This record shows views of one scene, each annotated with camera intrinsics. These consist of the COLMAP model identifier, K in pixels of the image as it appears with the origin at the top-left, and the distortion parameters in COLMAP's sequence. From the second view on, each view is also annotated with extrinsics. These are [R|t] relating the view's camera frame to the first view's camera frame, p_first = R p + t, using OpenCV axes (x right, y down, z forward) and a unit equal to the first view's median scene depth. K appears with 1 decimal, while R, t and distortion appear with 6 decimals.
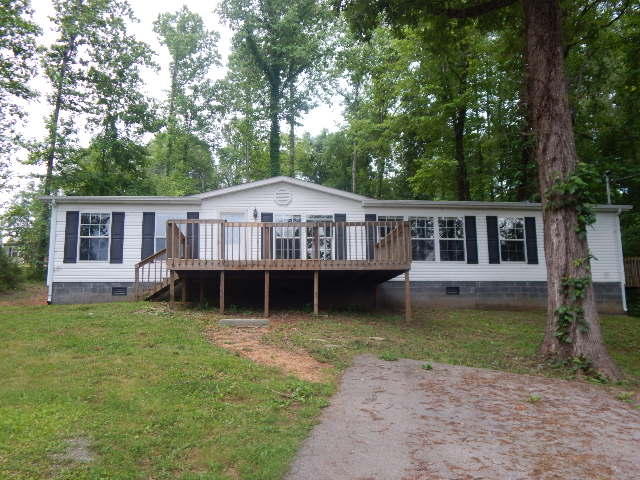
lens RADIAL K [[583.3, 0, 319.6], [0, 583.3, 241.4], [0, 0, 1]] dist [-0.014216, -0.008503]
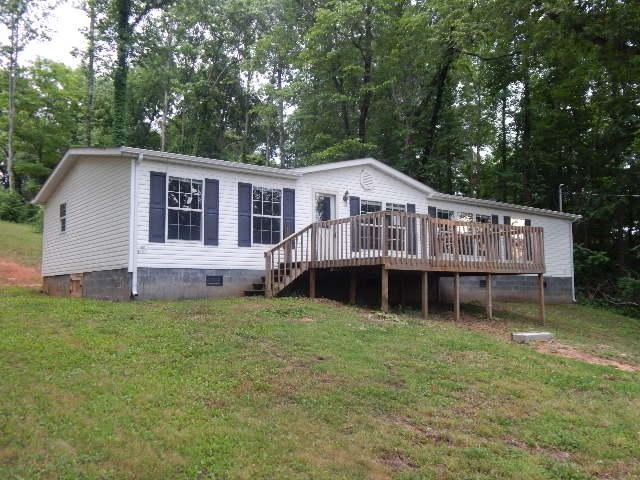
lens RADIAL K [[583.3, 0, 319.8], [0, 583.3, 242.7], [0, 0, 1]] dist [-0.014216, -0.008503]
pose [[0.851037, 0.046639, 0.523031, -0.576841], [-0.062451, 0.997968, 0.012625, 0.013875], [-0.521379, -0.043408, 0.852220, 0.233606]]
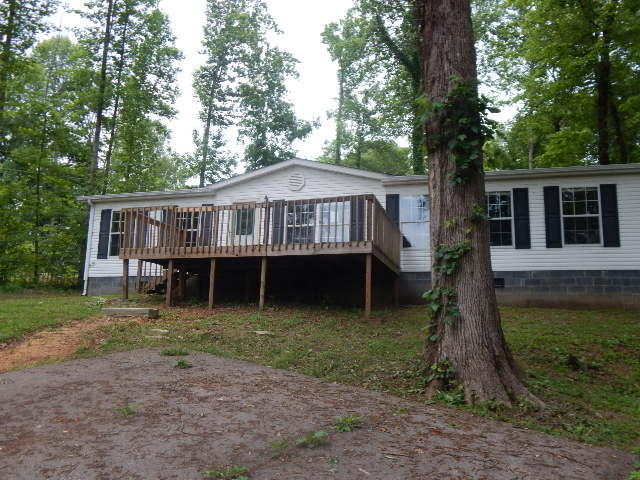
lens RADIAL K [[583.3, 0, 323.1], [0, 583.3, 235.9], [0, 0, 1]] dist [-0.014216, -0.008503]
pose [[0.920188, -0.039365, -0.389492, 0.312457], [0.029747, 0.999086, -0.030697, 0.036168], [0.390345, 0.016661, 0.920518, 0.169443]]
